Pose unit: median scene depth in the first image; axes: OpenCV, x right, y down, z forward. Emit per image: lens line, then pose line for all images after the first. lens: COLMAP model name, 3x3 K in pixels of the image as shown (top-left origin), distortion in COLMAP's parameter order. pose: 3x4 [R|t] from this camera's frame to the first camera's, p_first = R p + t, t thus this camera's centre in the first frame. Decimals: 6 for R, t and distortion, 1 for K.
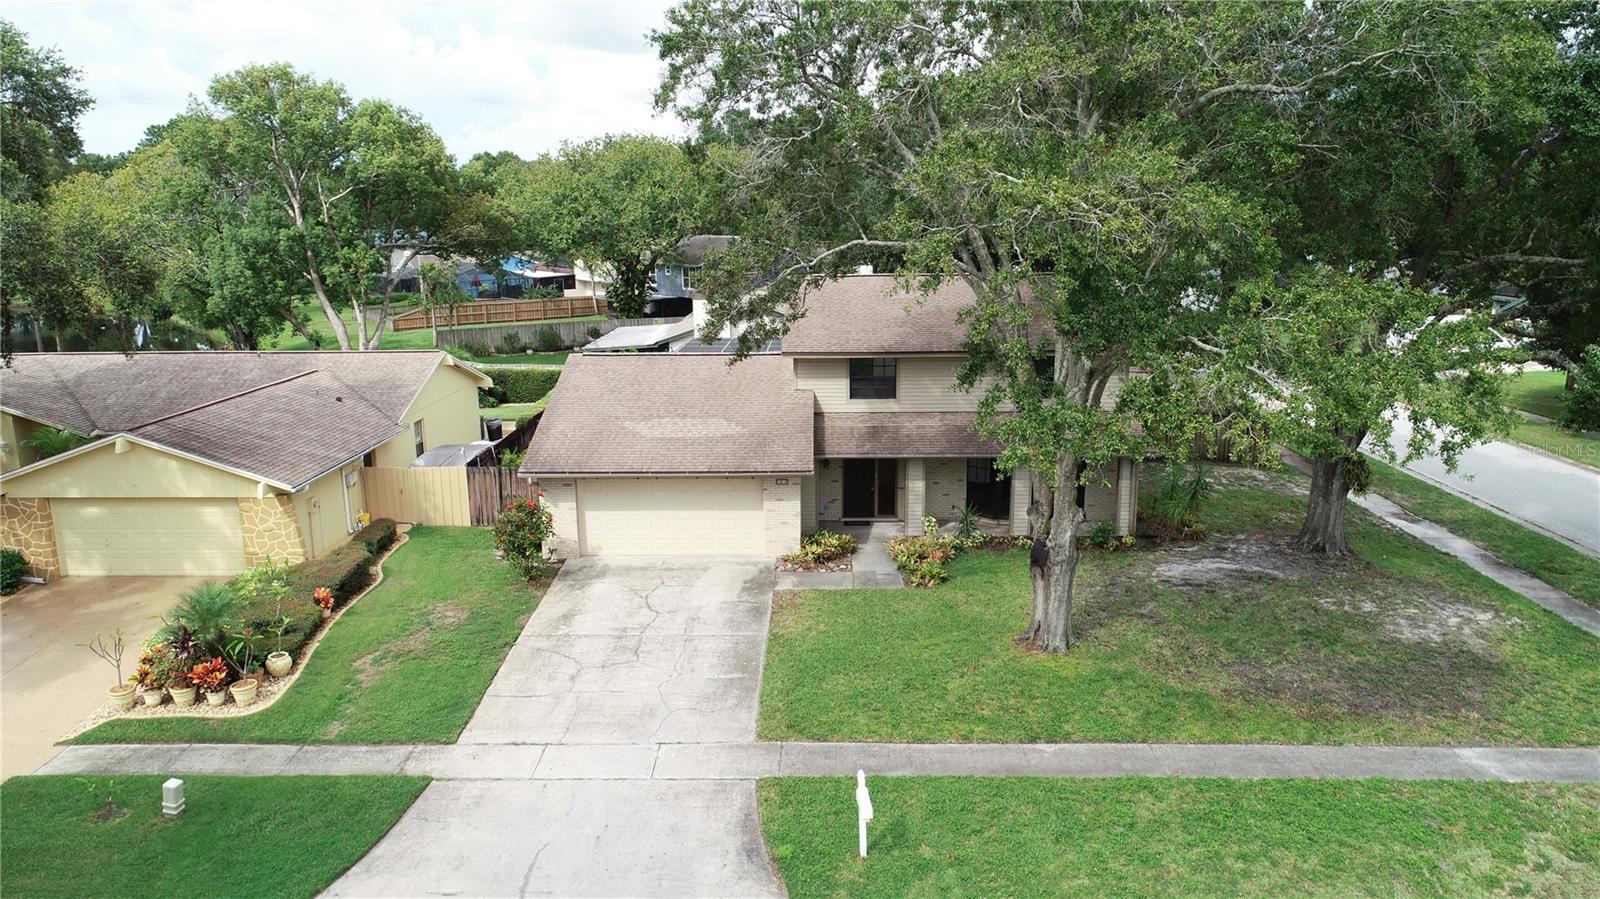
lens RADIAL K [[1055.8, 0, 796.6], [0, 1055.8, 446.7], [0, 0, 1]] dist [0.002564, -0.004058]
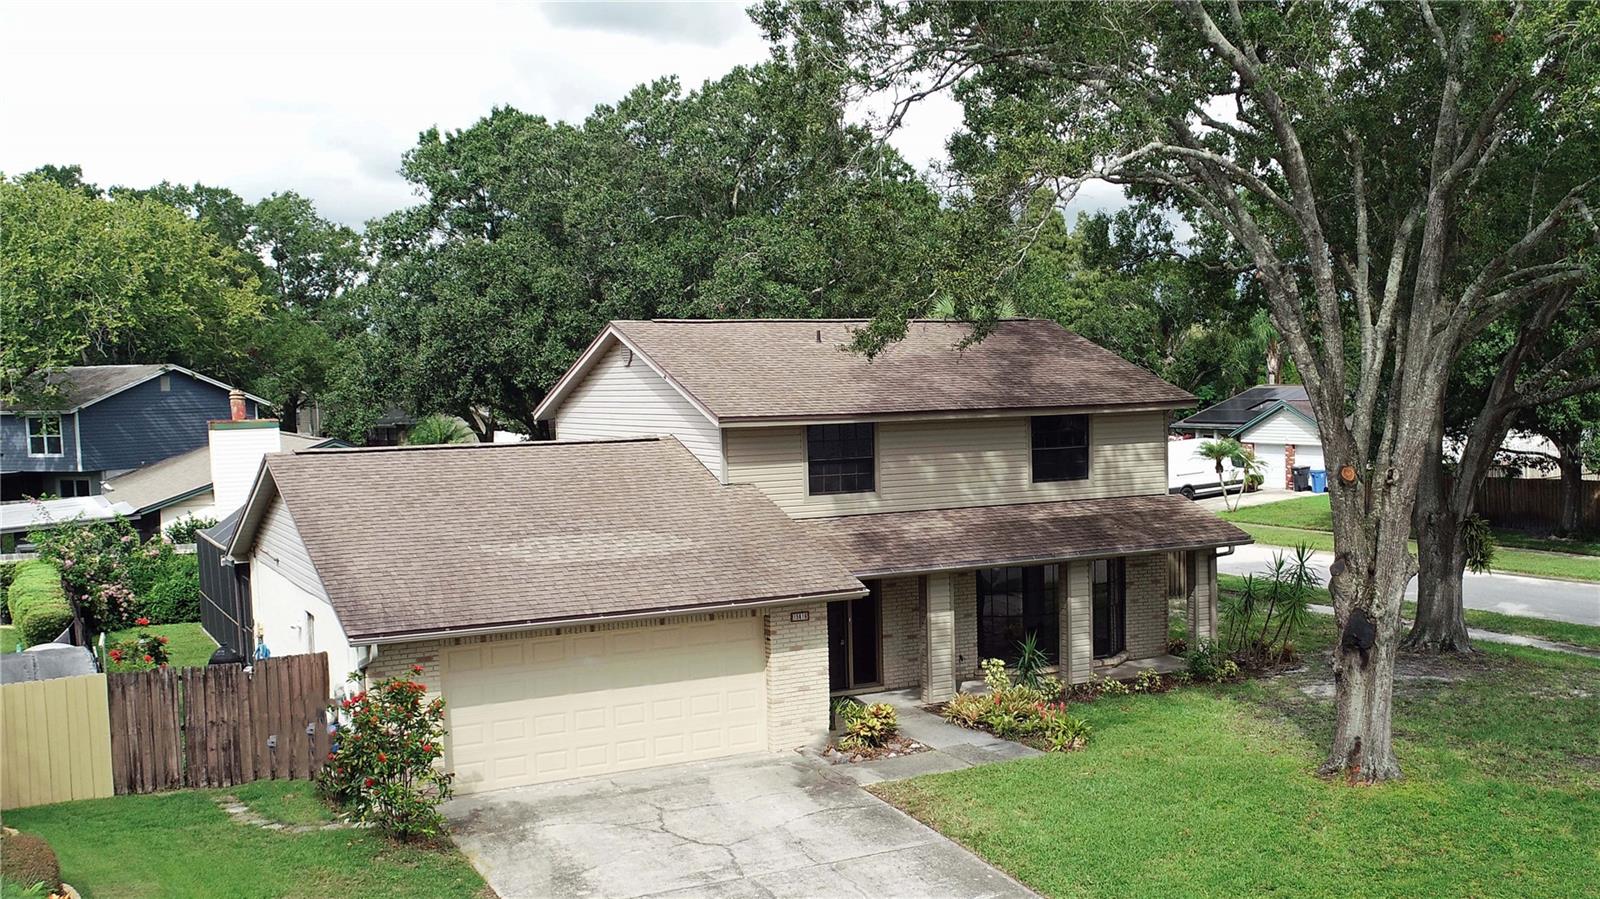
lens RADIAL K [[1585.2, 0, 897.9], [0, 1585.2, 524.0], [0, 0, 1]] dist [0.017973, 0.000000]
pose [[0.868941, -0.055347, 0.491811, -0.419084], [0.120586, 0.987456, -0.101927, 0.083084], [-0.480001, 0.147874, 0.864715, 0.213040]]
